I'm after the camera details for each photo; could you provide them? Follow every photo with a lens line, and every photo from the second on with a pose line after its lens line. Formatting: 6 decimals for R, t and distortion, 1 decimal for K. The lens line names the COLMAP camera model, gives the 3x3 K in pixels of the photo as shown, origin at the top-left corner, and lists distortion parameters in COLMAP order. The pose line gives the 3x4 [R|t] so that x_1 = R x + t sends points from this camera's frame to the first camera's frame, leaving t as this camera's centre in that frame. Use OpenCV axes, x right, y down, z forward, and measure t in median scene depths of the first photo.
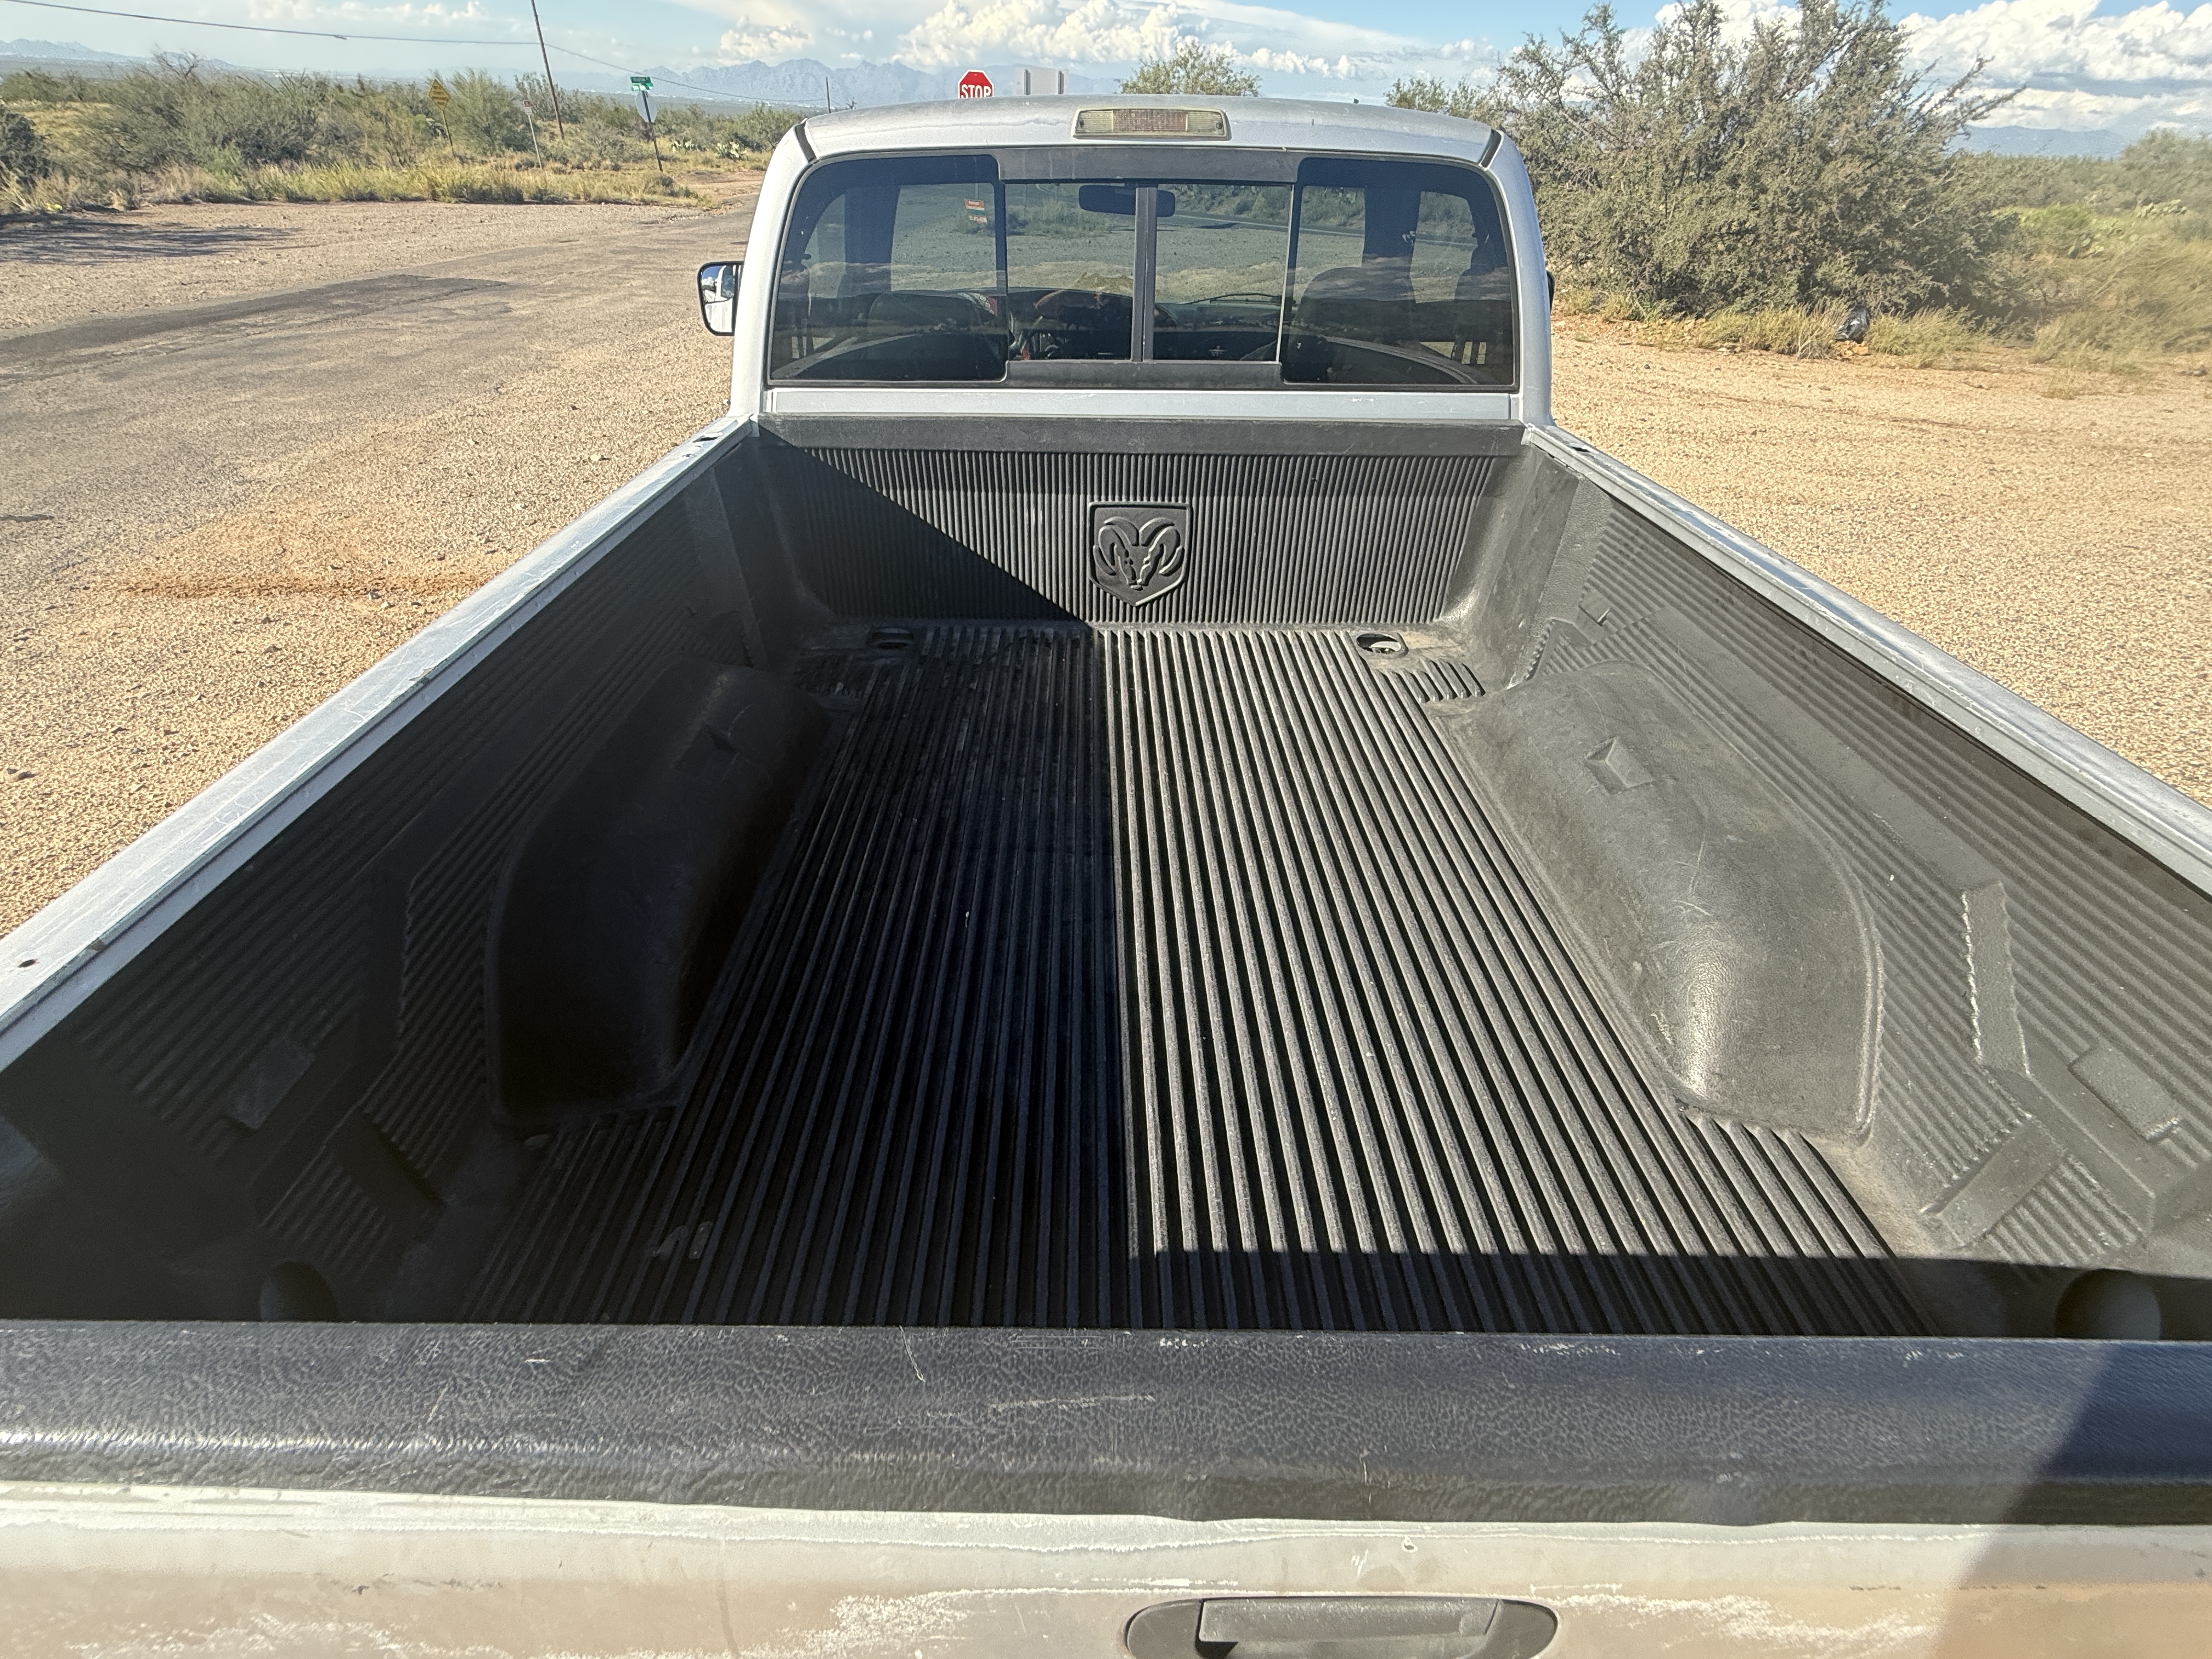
lens RADIAL K [[967.5, 0, 1105.0], [0, 967.5, 834.6], [0, 0, 1]] dist [-0.002478, -0.000373]
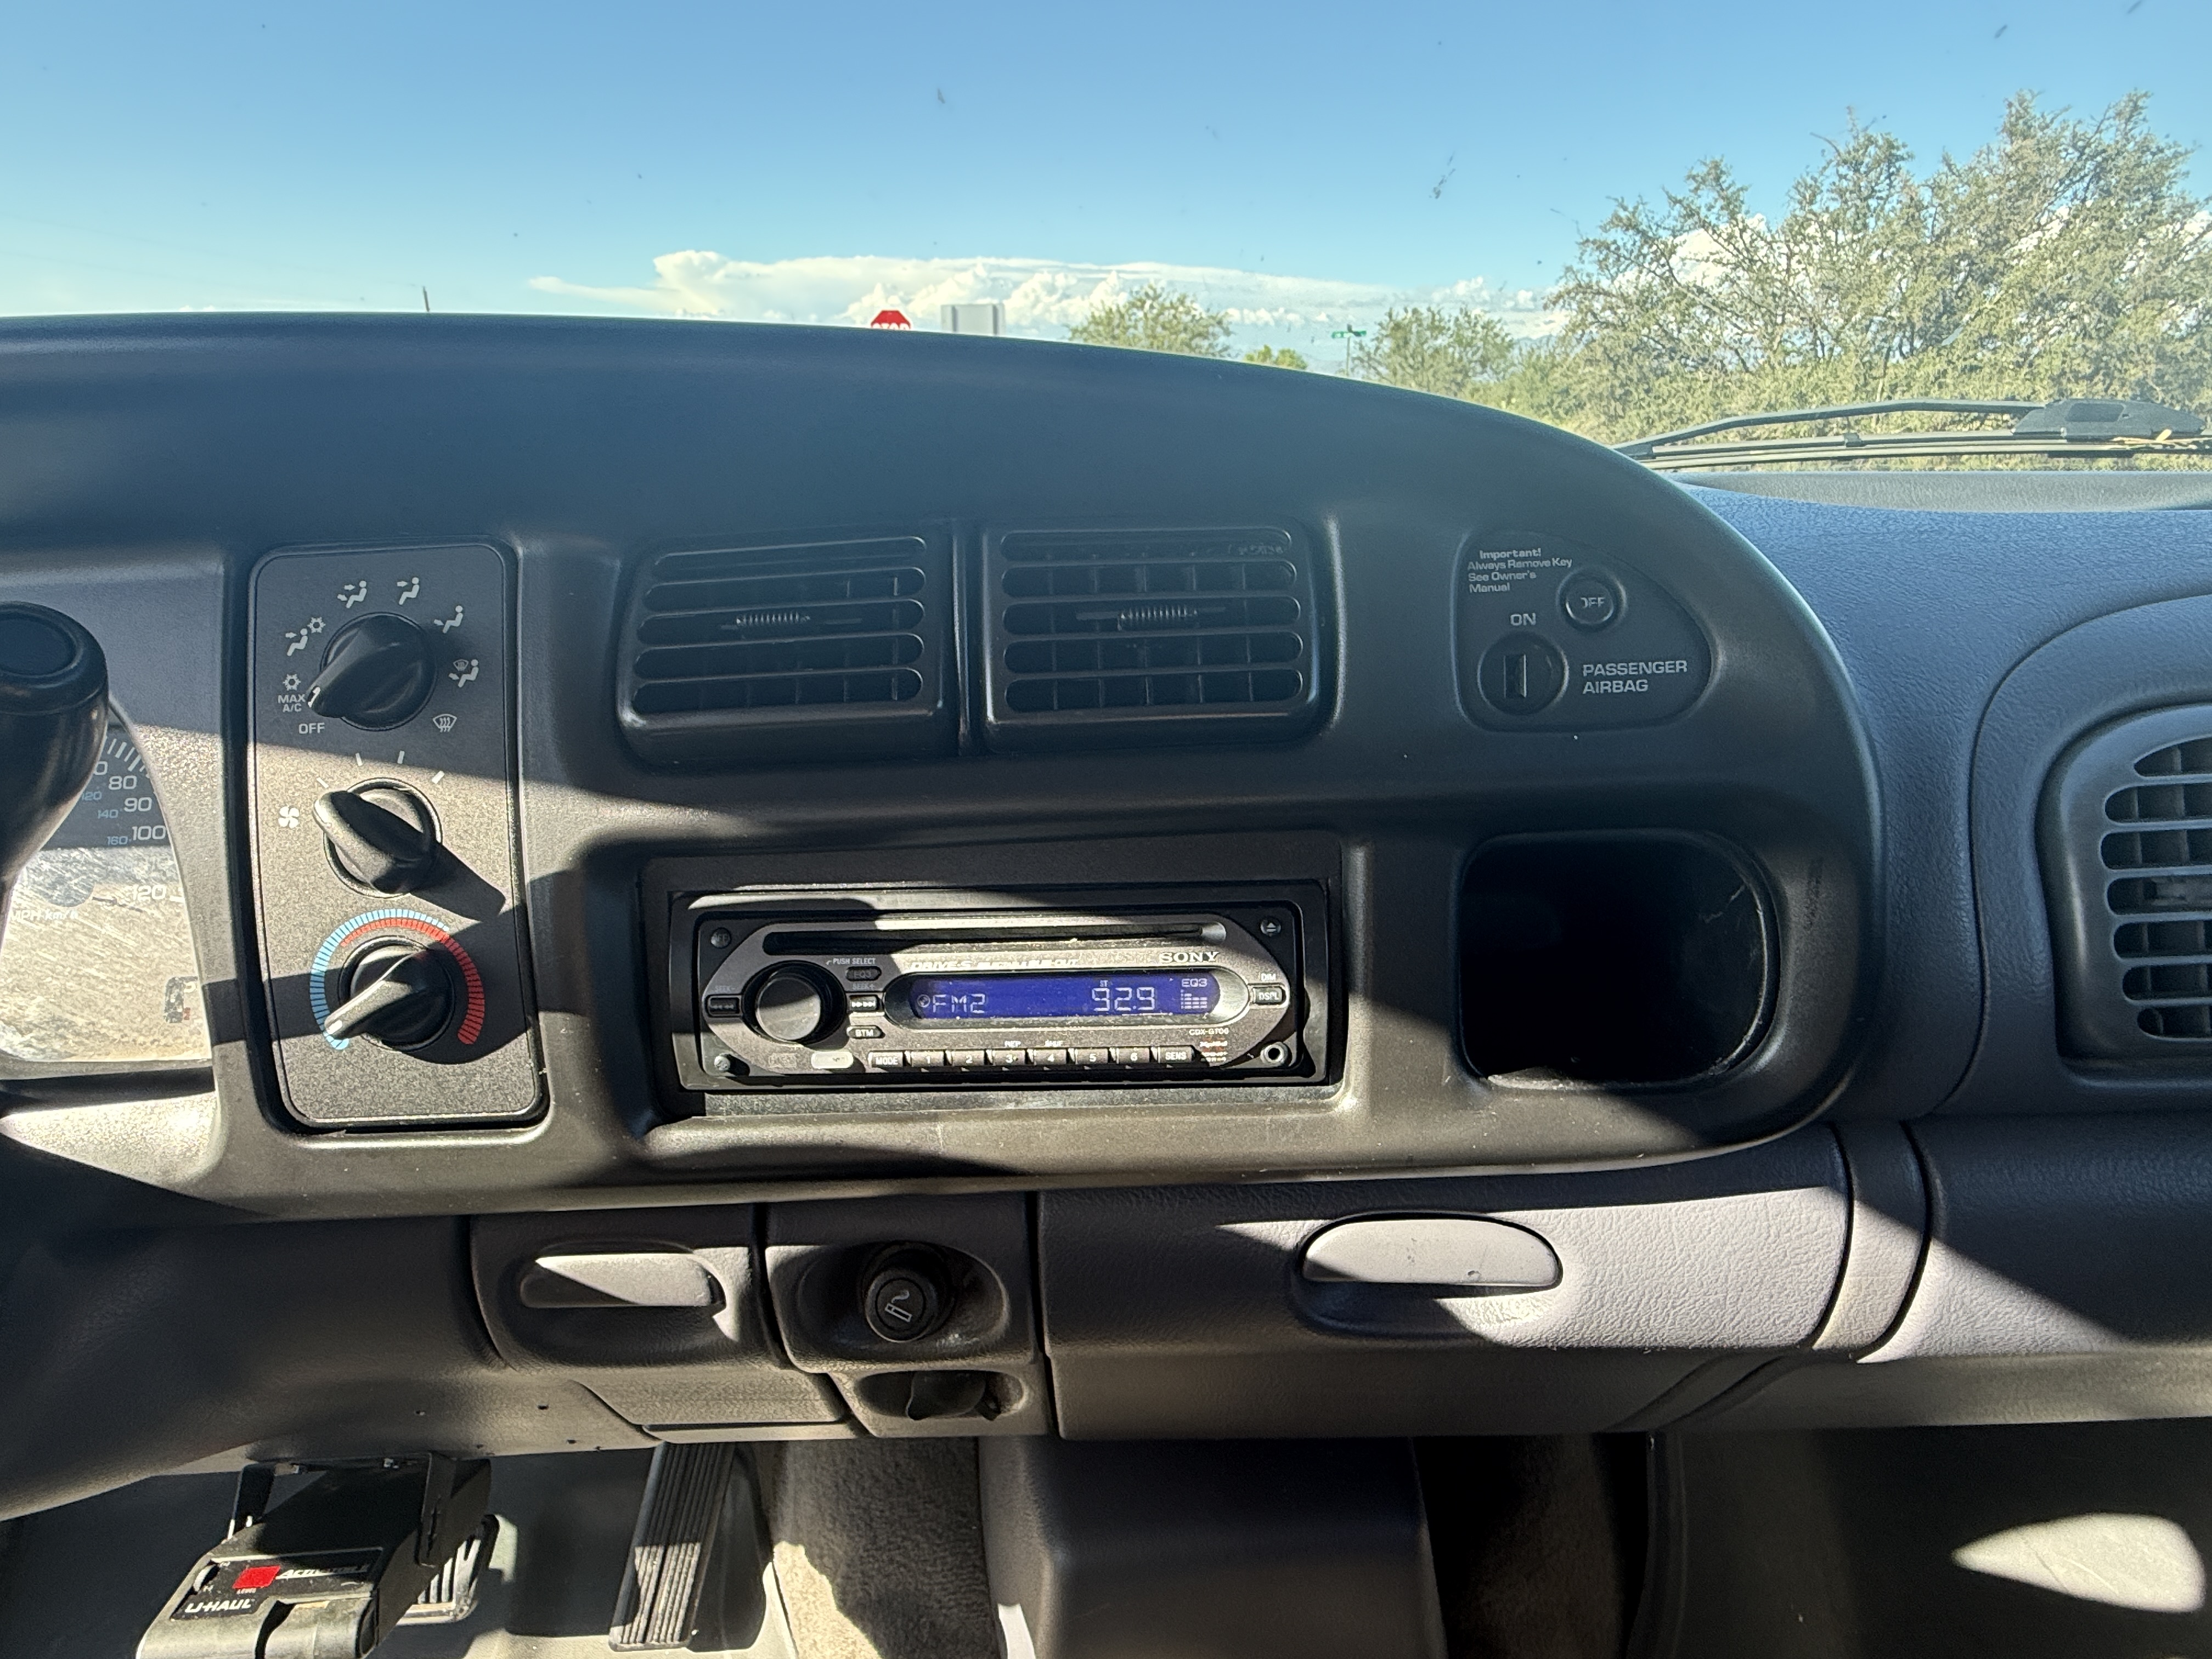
lens RADIAL K [[1226.6, 0, 1100.8], [0, 1226.6, 828.0], [0, 0, 1]] dist [-0.001099, -0.000280]
pose [[0.998548, -0.050371, 0.019096, 0.004022], [0.053708, 0.958337, -0.280545, -0.128274], [-0.004169, 0.281163, 0.959651, 0.239569]]
